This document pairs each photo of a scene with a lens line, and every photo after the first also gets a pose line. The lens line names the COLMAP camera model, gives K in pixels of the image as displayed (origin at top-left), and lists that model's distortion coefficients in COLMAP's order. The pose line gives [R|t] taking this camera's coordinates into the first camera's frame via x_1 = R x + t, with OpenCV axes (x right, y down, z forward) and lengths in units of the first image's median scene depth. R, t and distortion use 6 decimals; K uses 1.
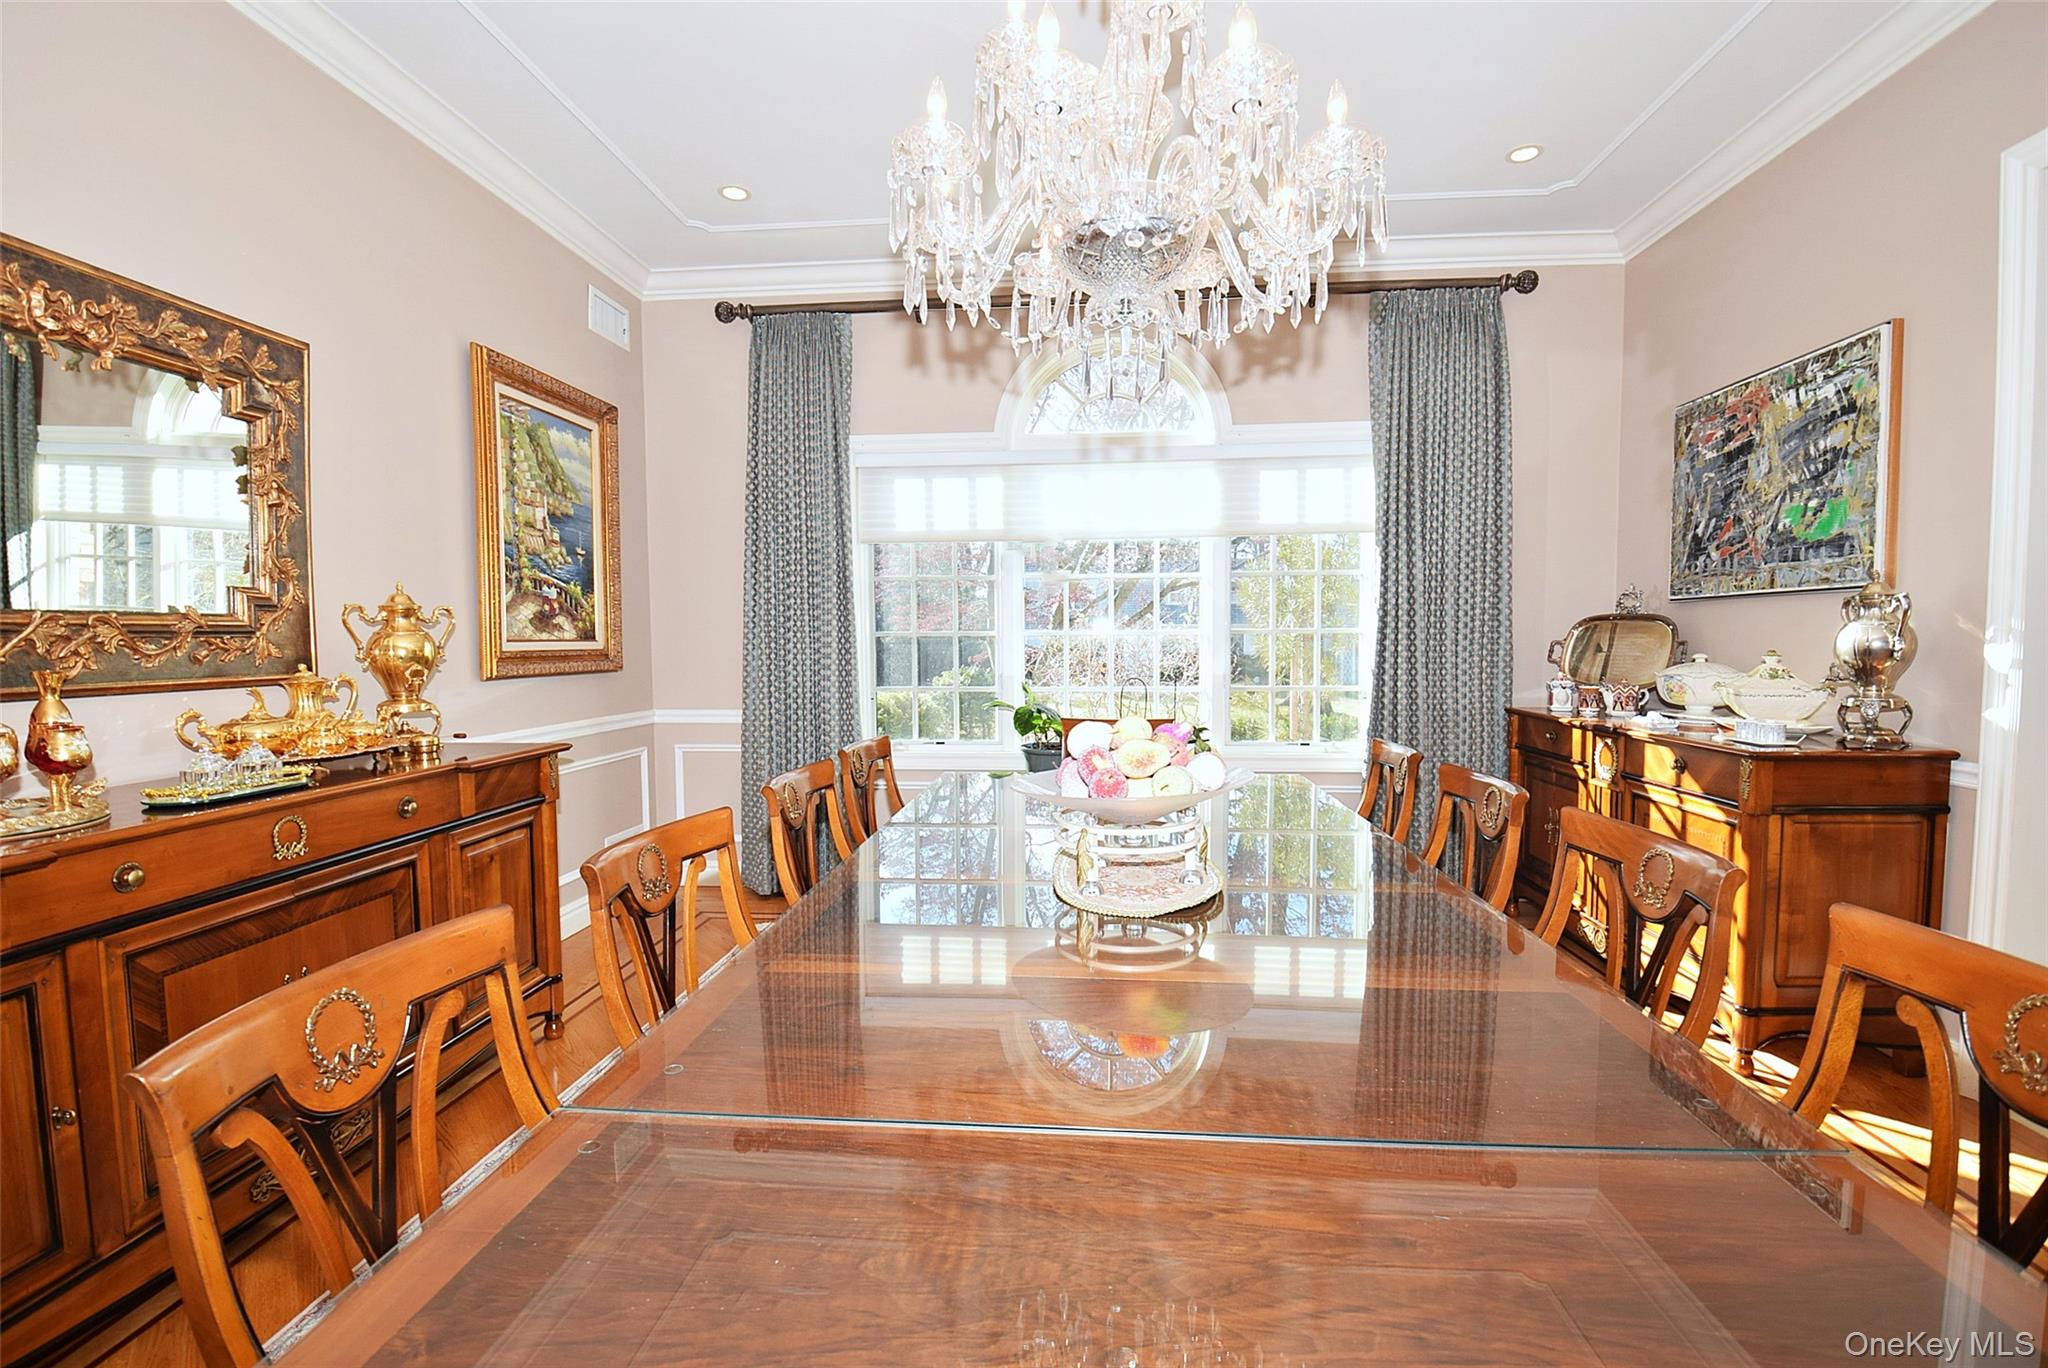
lens RADIAL K [[899.3, 0, 1018.0], [0, 899.3, 703.2], [0, 0, 1]] dist [0.016387, -0.028831]
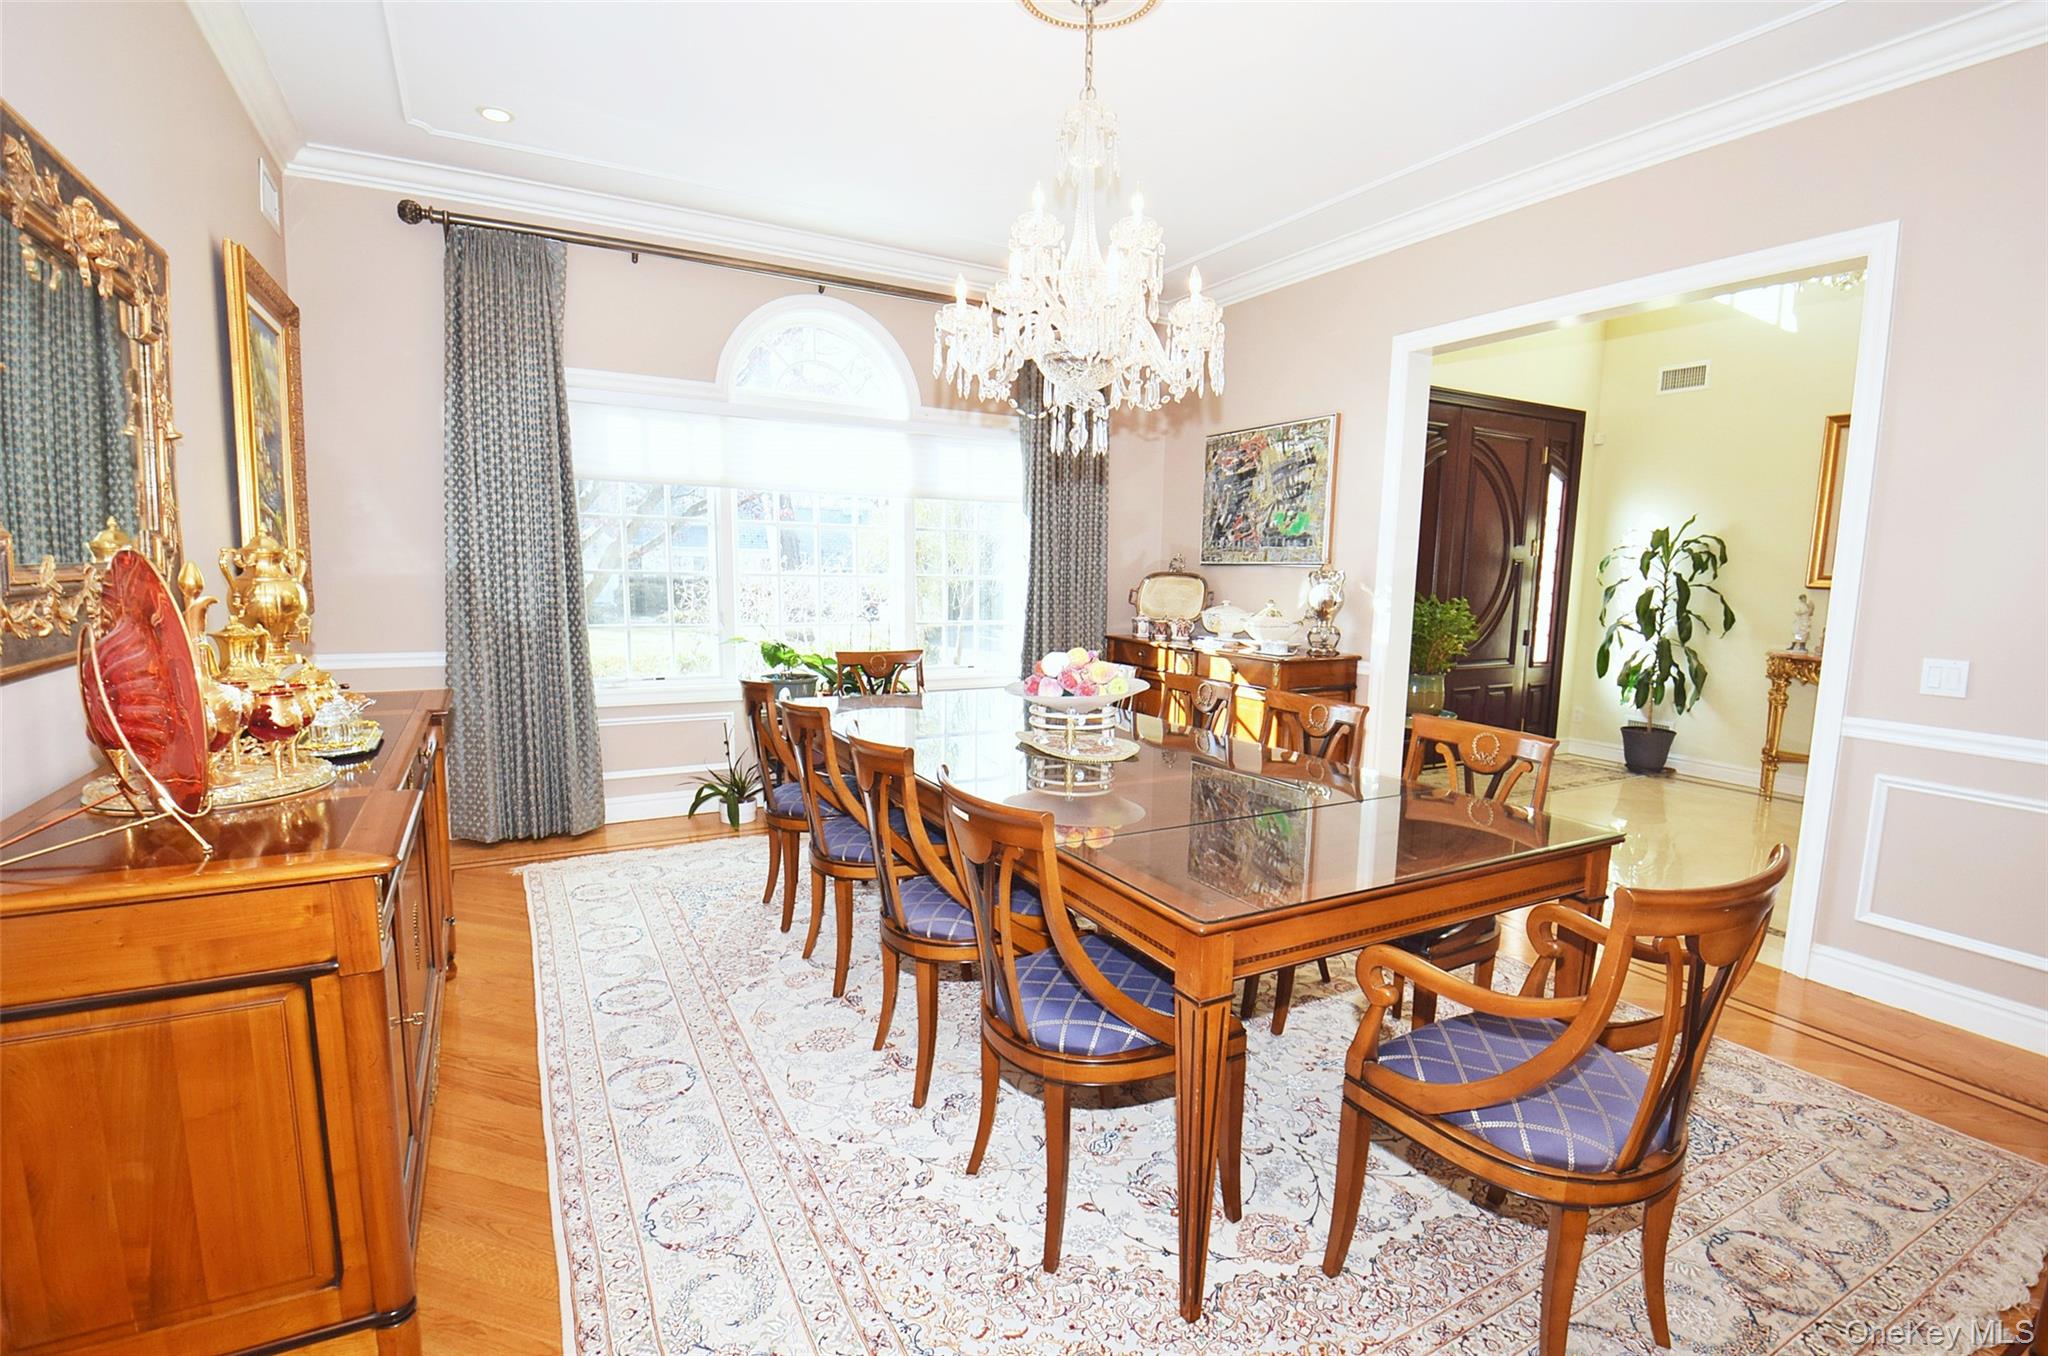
lens RADIAL K [[927.9, 0, 1016.6], [0, 927.9, 727.8], [0, 0, 1]] dist [-0.024124, -0.000325]
pose [[0.832770, -0.071452, 0.548988, -0.451573], [0.014715, 0.994143, 0.107069, -0.010633], [-0.553423, -0.081085, 0.828944, -0.173068]]
